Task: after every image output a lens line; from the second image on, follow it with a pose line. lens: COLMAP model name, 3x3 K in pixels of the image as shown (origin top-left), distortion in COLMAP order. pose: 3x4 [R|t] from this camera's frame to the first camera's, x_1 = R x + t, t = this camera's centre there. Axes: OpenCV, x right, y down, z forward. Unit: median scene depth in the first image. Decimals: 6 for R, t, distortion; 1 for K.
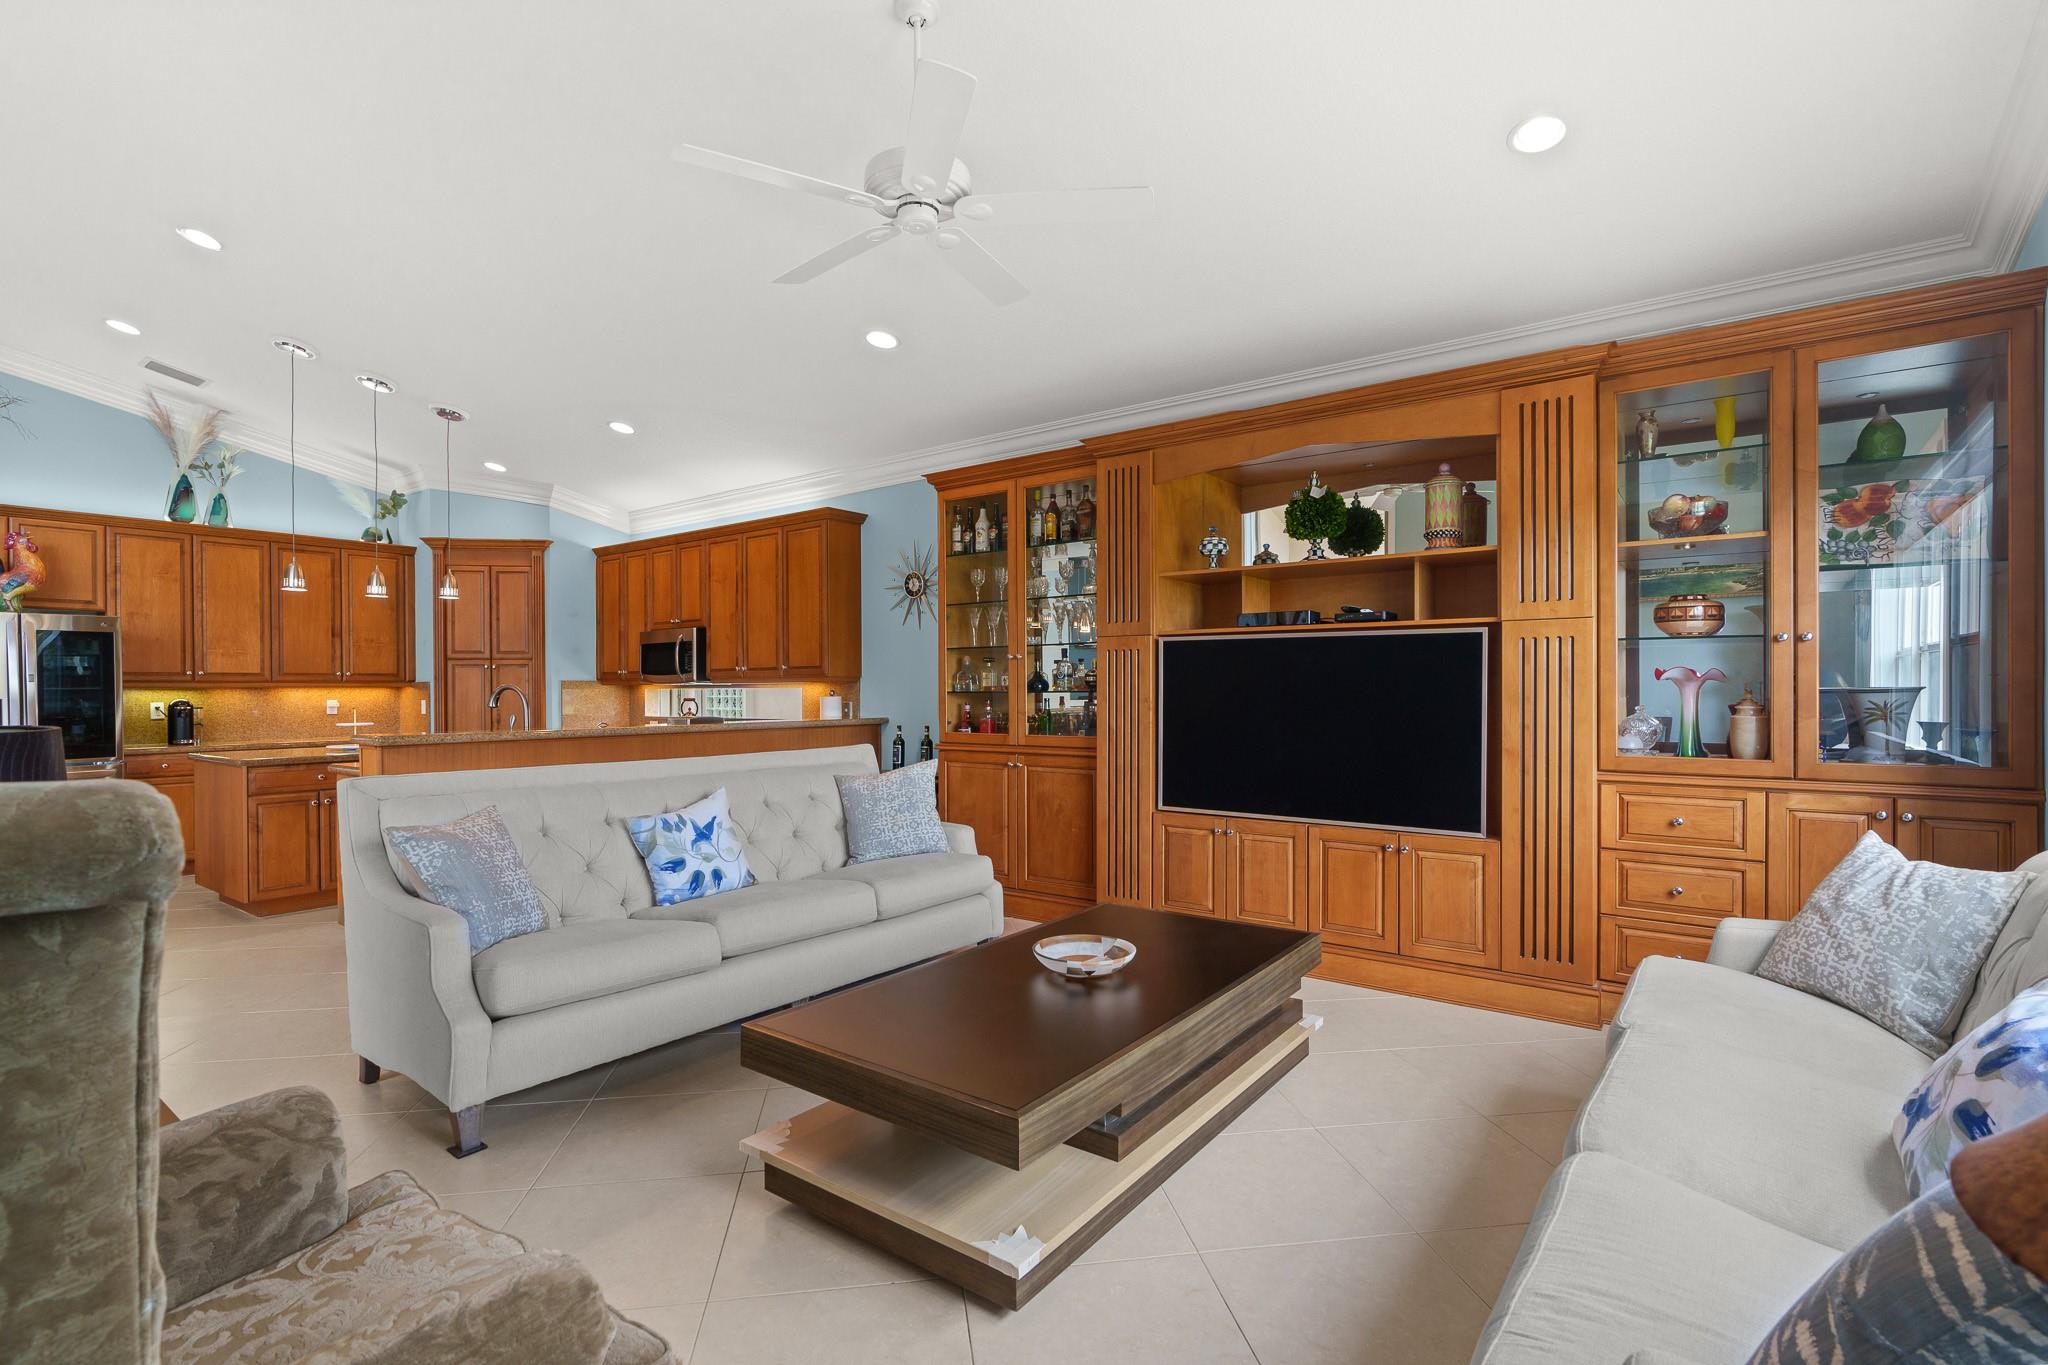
lens RADIAL K [[933.9, 0, 1016.5], [0, 933.9, 695.7], [0, 0, 1]] dist [-0.011033, 0.003975]
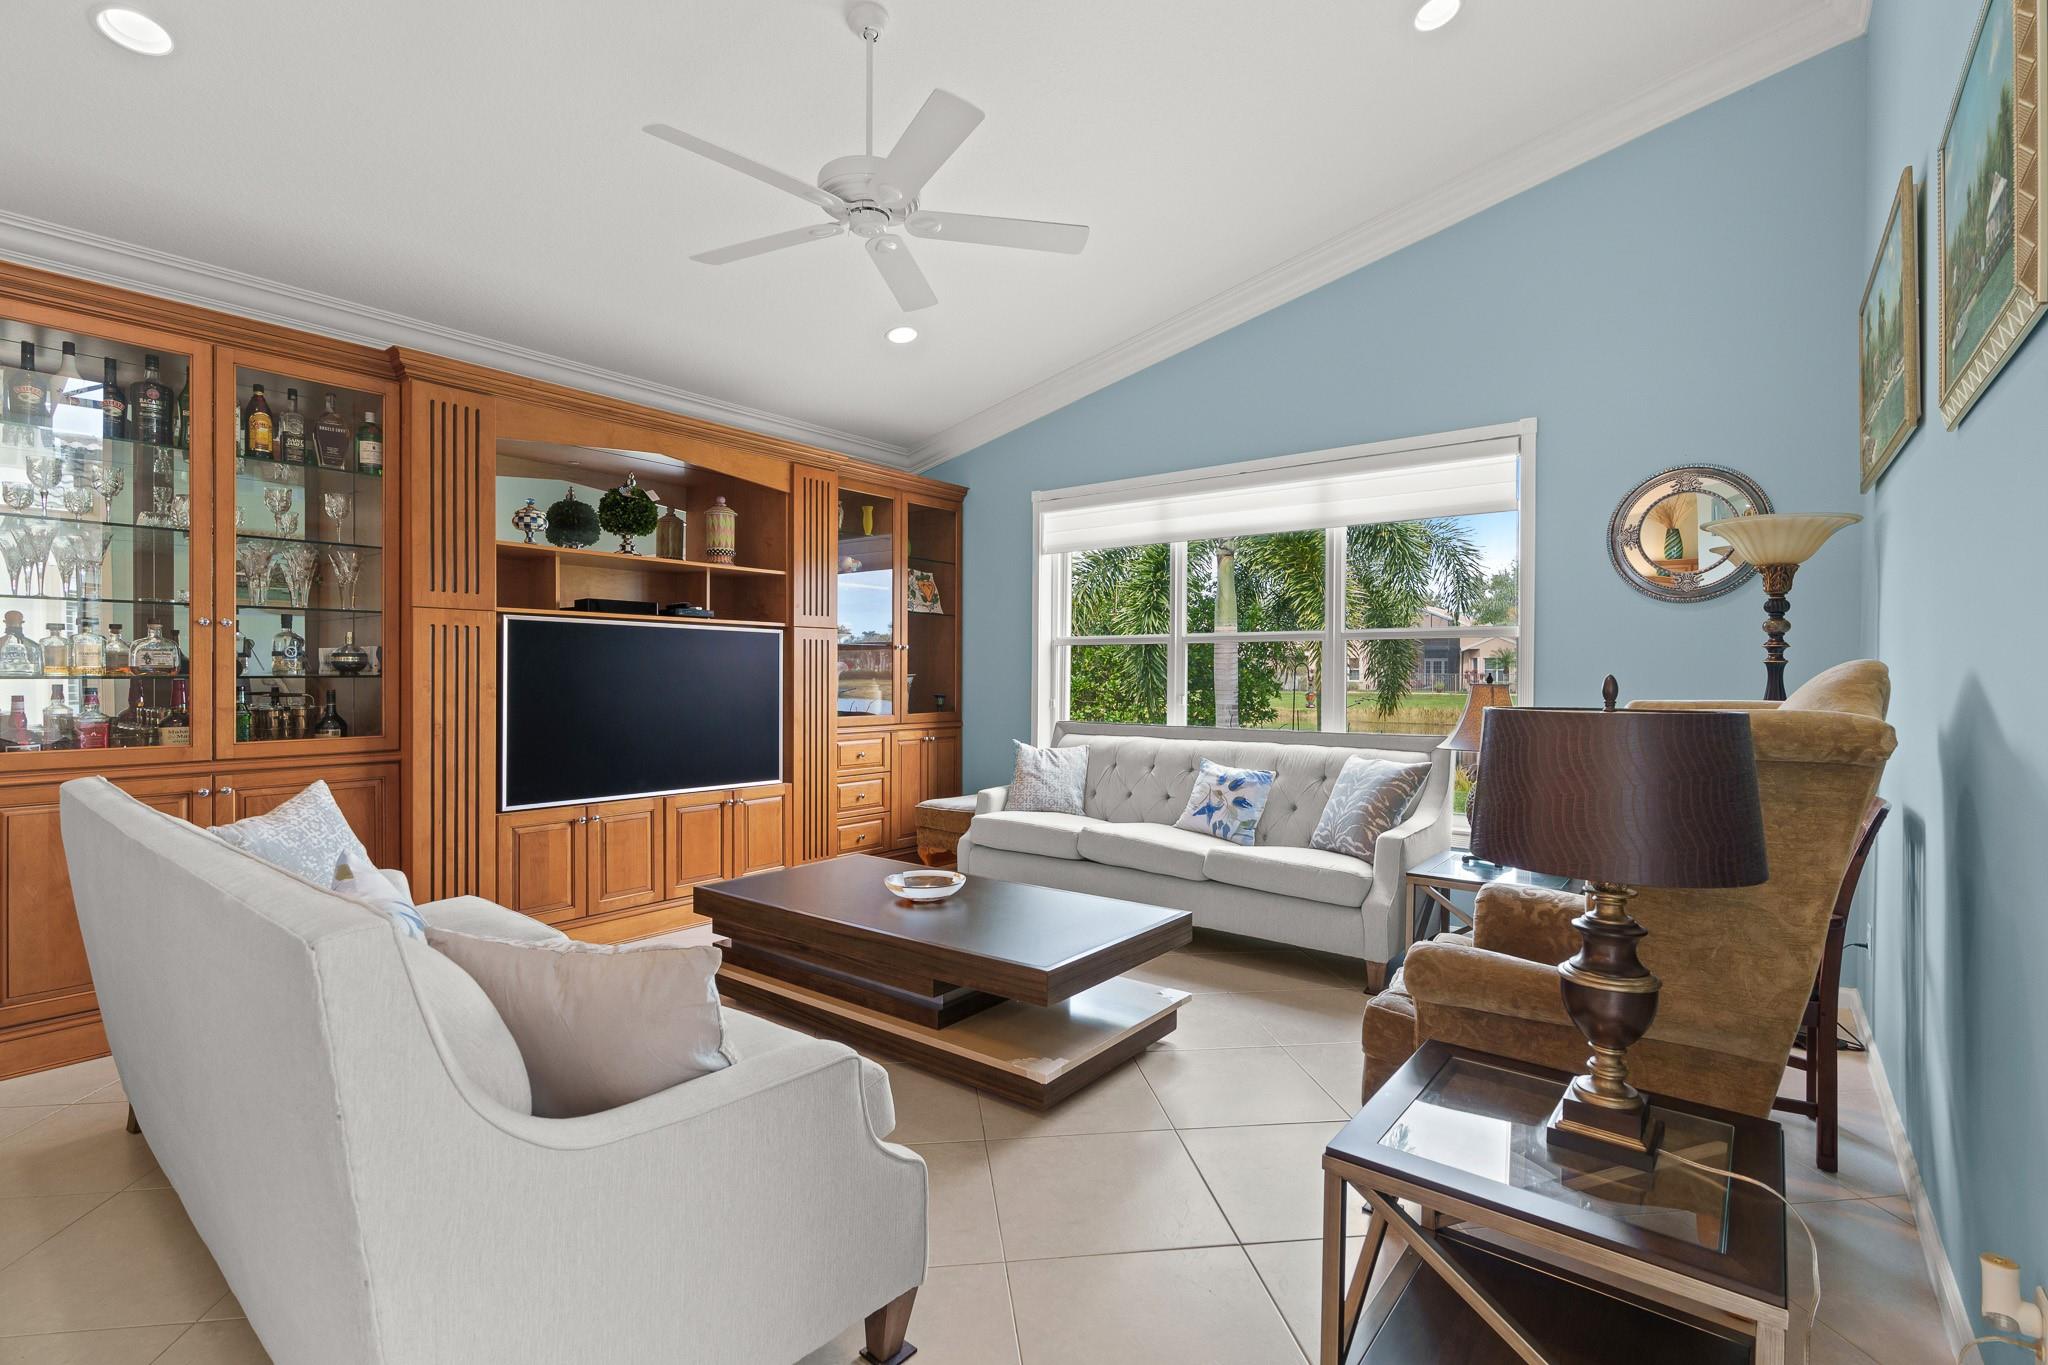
lens RADIAL K [[933.9, 0, 1021.2], [0, 933.9, 670.3], [0, 0, 1]] dist [-0.011033, 0.003975]
pose [[0.031443, 0.008419, 0.999470, -0.460967], [0.004098, 0.999955, -0.008552, -0.000278], [-0.999497, 0.004365, 0.031407, 0.319525]]
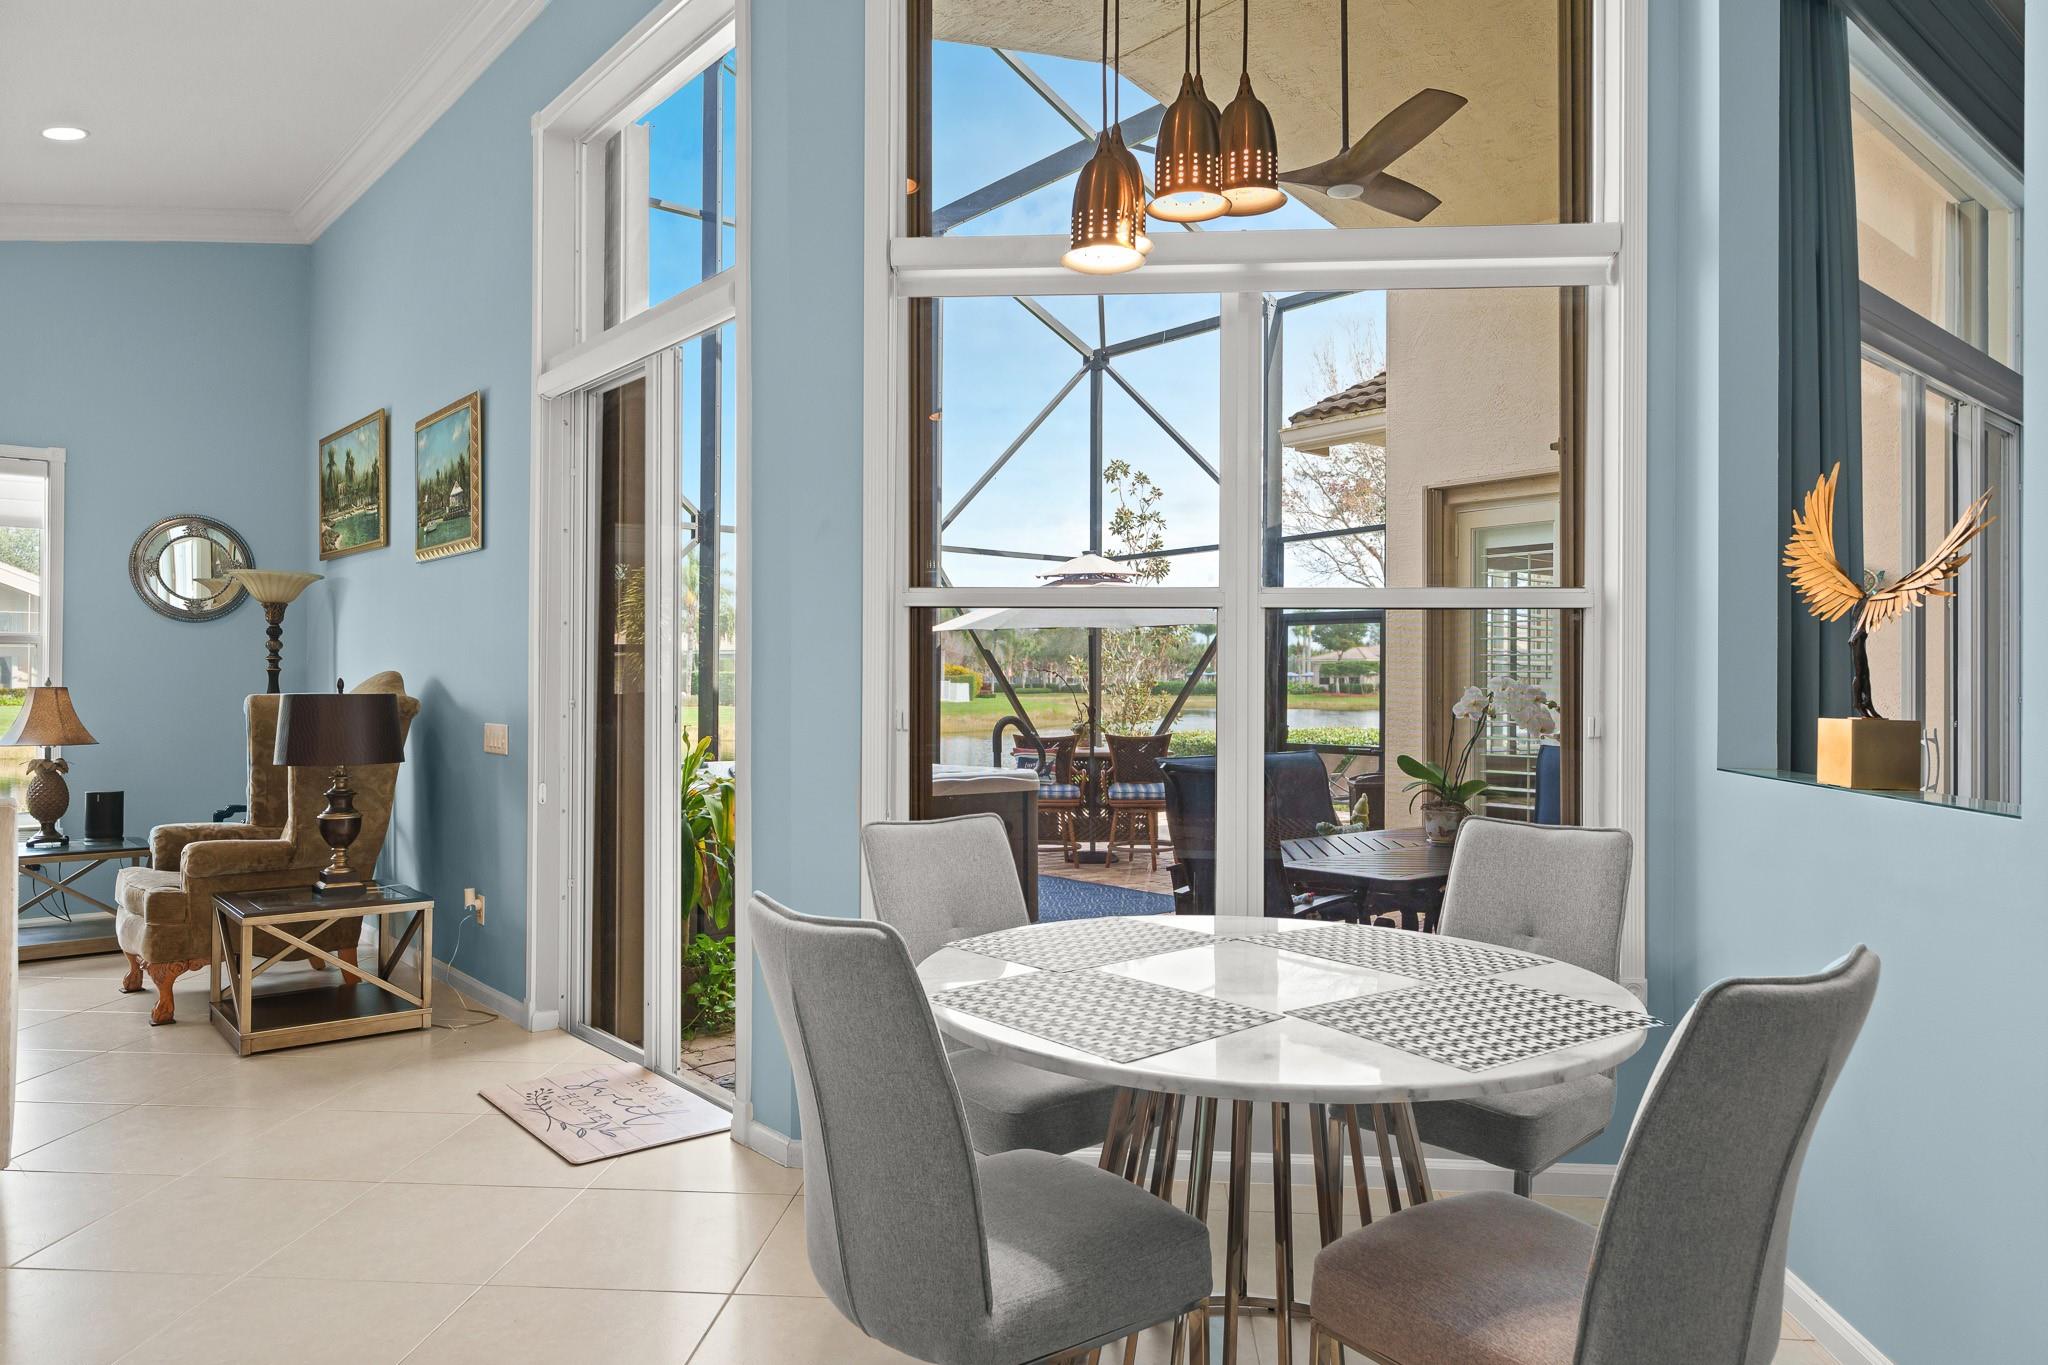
lens RADIAL K [[1361.6, 0, 1029.6], [0, 1361.6, 678.2], [0, 0, 1]] dist [0.008418, 0.001758]
pose [[-0.972178, 0.008096, 0.234105, -0.761210], [0.009515, 0.999943, 0.004930, -0.000398], [-0.234051, 0.007020, -0.972199, 0.810205]]
